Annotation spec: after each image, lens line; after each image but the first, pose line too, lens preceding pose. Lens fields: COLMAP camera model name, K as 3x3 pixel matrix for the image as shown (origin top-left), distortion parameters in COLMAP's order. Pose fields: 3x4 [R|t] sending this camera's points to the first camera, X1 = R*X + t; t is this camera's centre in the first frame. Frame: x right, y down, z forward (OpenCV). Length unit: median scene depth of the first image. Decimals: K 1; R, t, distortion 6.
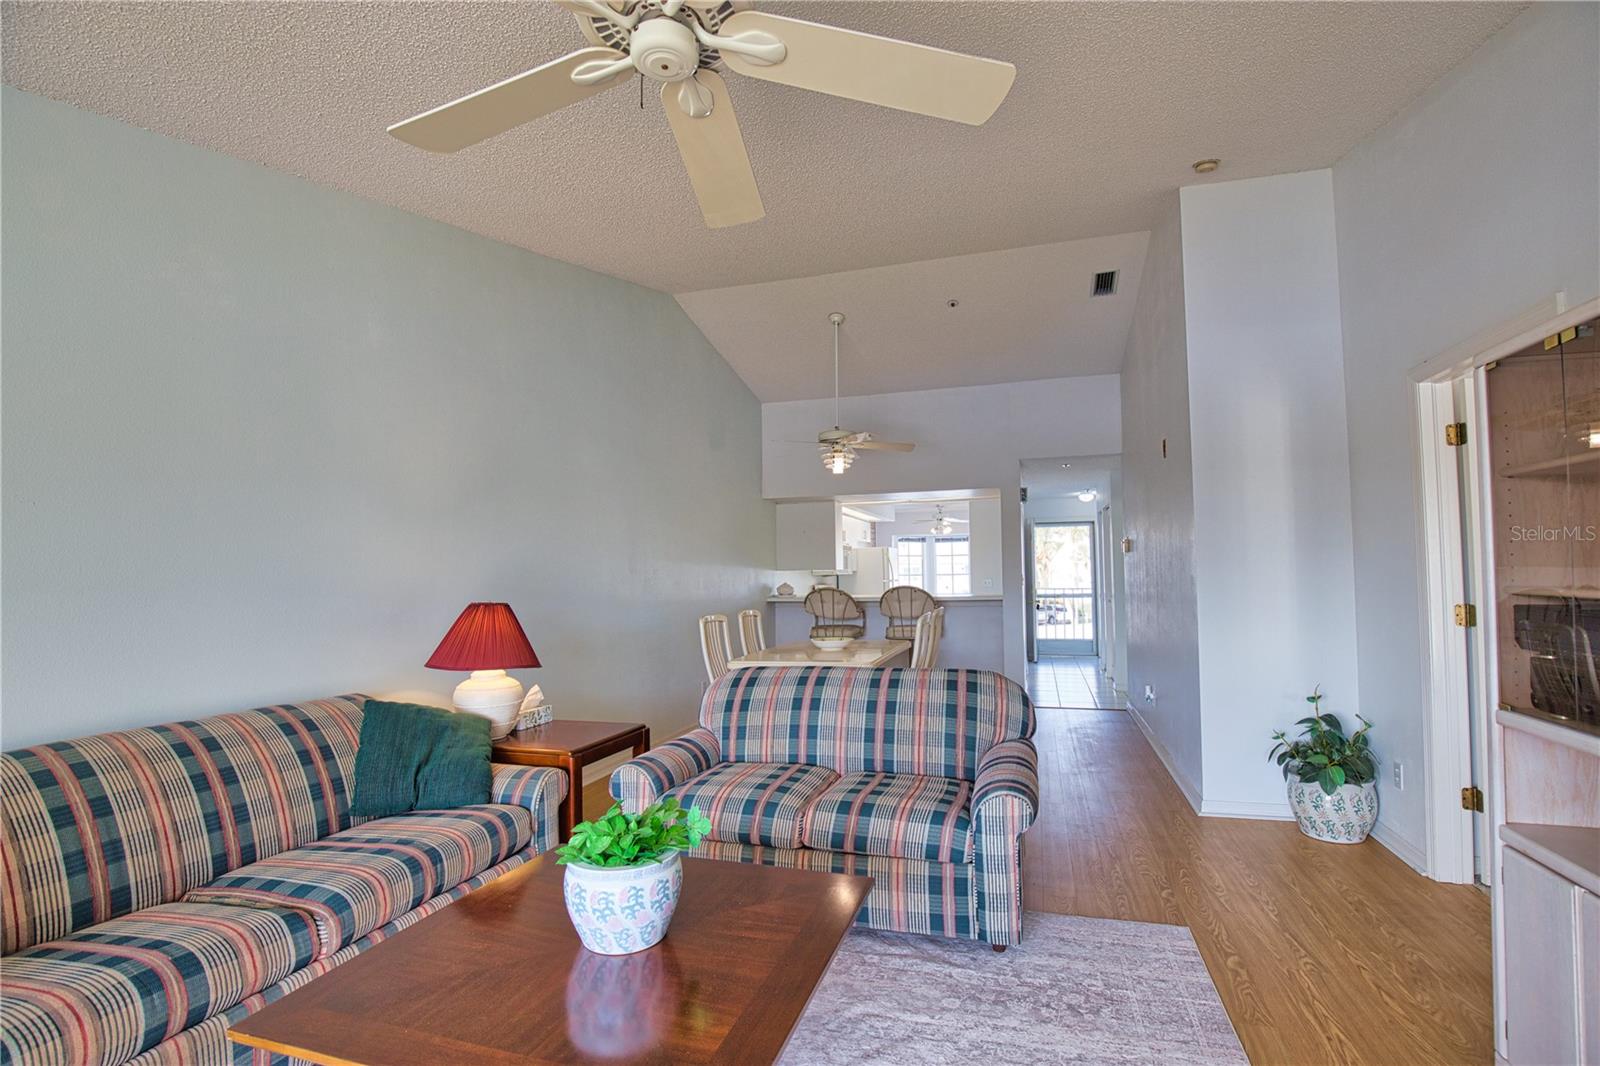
lens RADIAL K [[727.5, 0, 812.5], [0, 727.5, 550.4], [0, 0, 1]] dist [-0.033948, 0.007998]
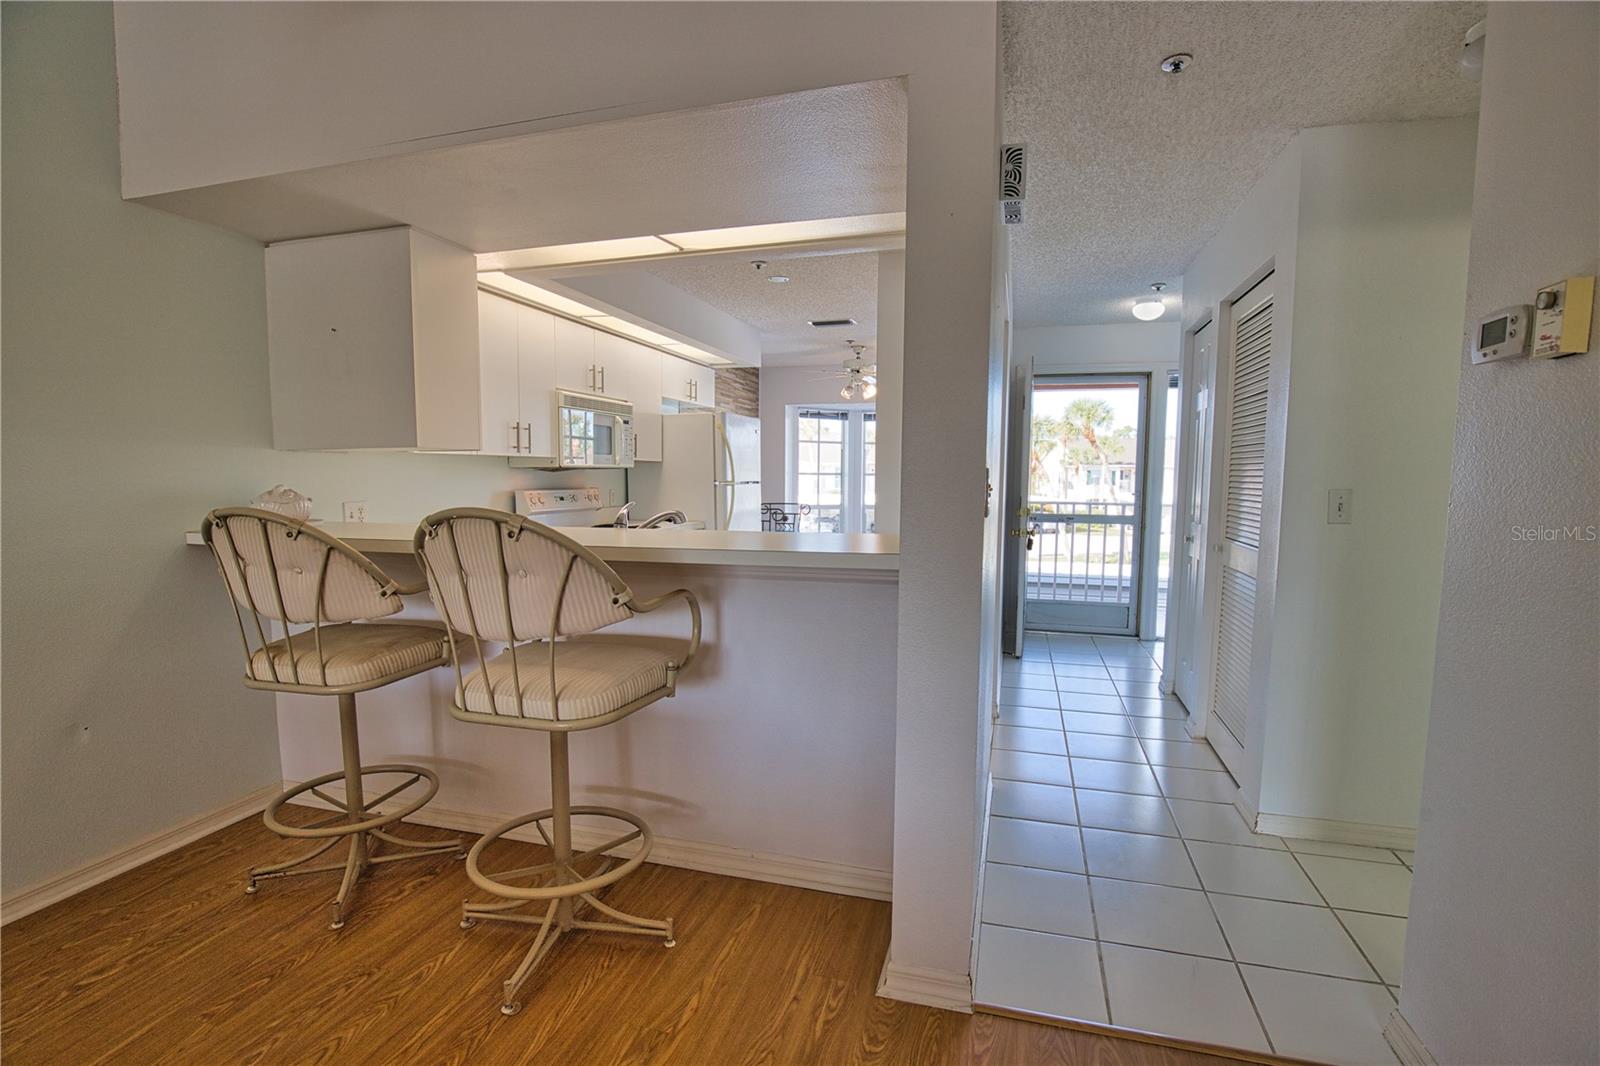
lens RADIAL K [[729.1, 0, 807.6], [0, 729.1, 542.3], [0, 0, 1]] dist [-0.037566, 0.007513]
pose [[0.999662, 0.021624, 0.014419, 0.504981], [-0.023282, 0.991640, 0.126918, 0.060402], [-0.011554, -0.127211, 0.991808, 1.691508]]
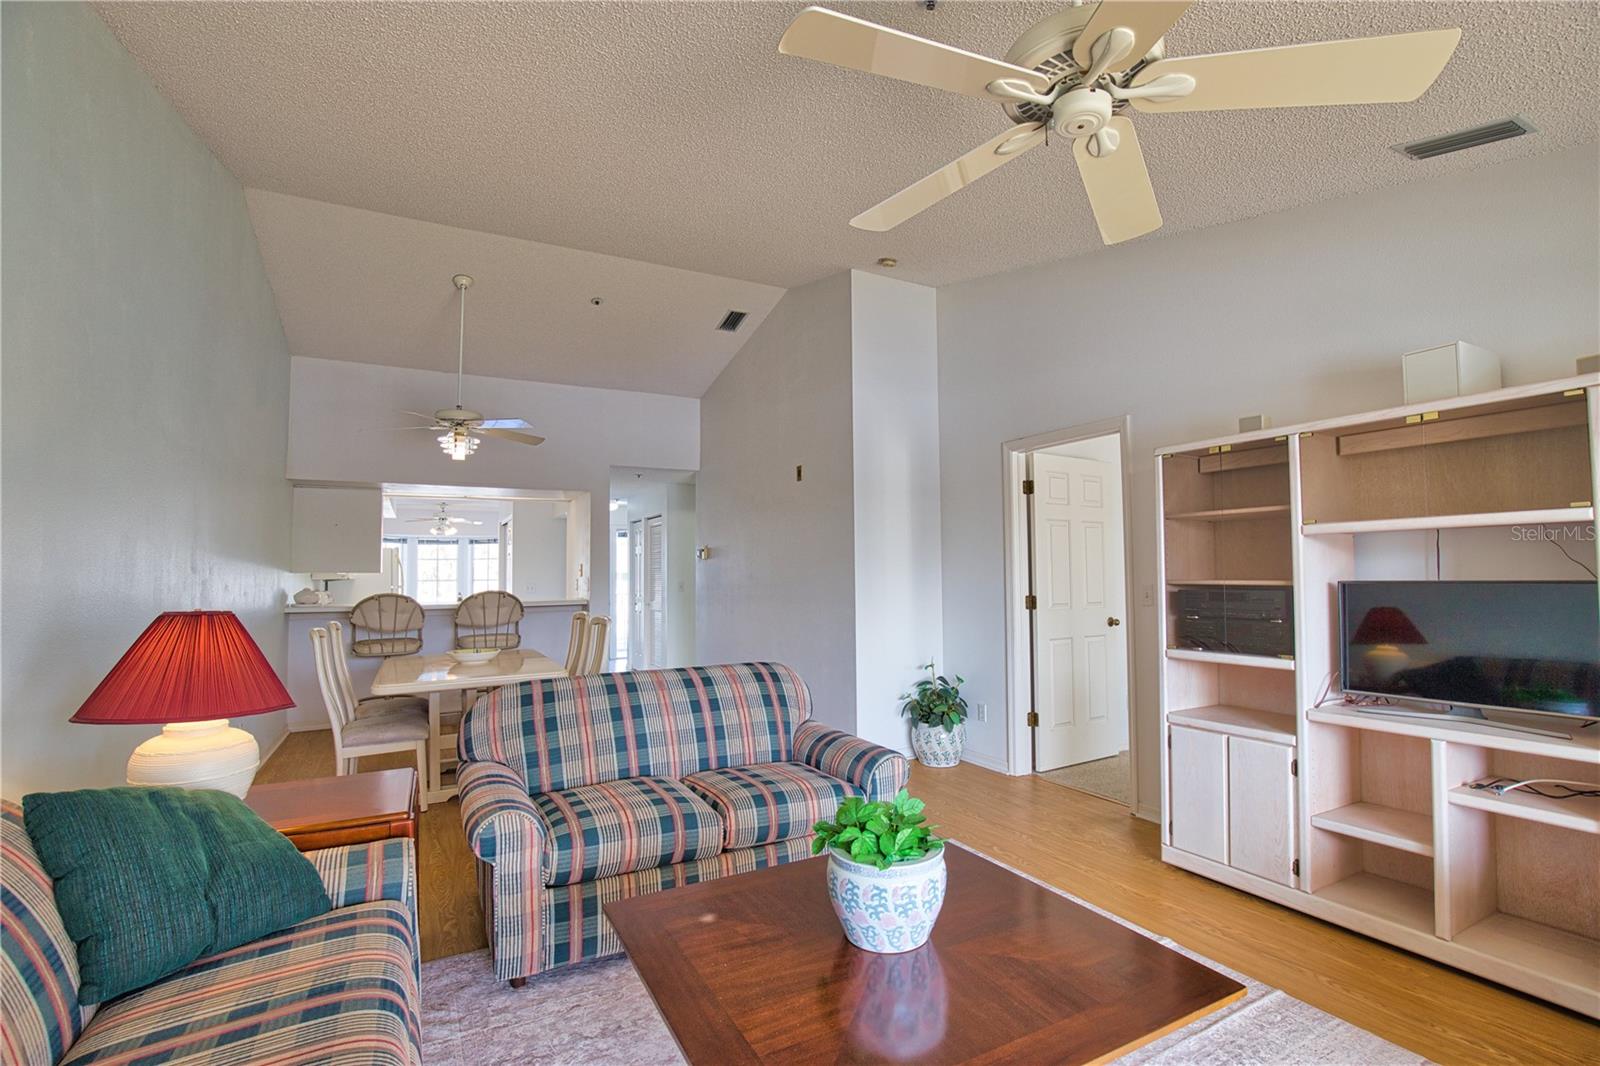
lens RADIAL K [[729.1, 0, 807.6], [0, 729.1, 542.3], [0, 0, 1]] dist [-0.037566, 0.007513]
pose [[0.706897, 0.039219, 0.706229, -0.514102], [-0.022822, 0.999206, -0.032646, 0.020461], [-0.706948, 0.006960, 0.707231, 0.187583]]
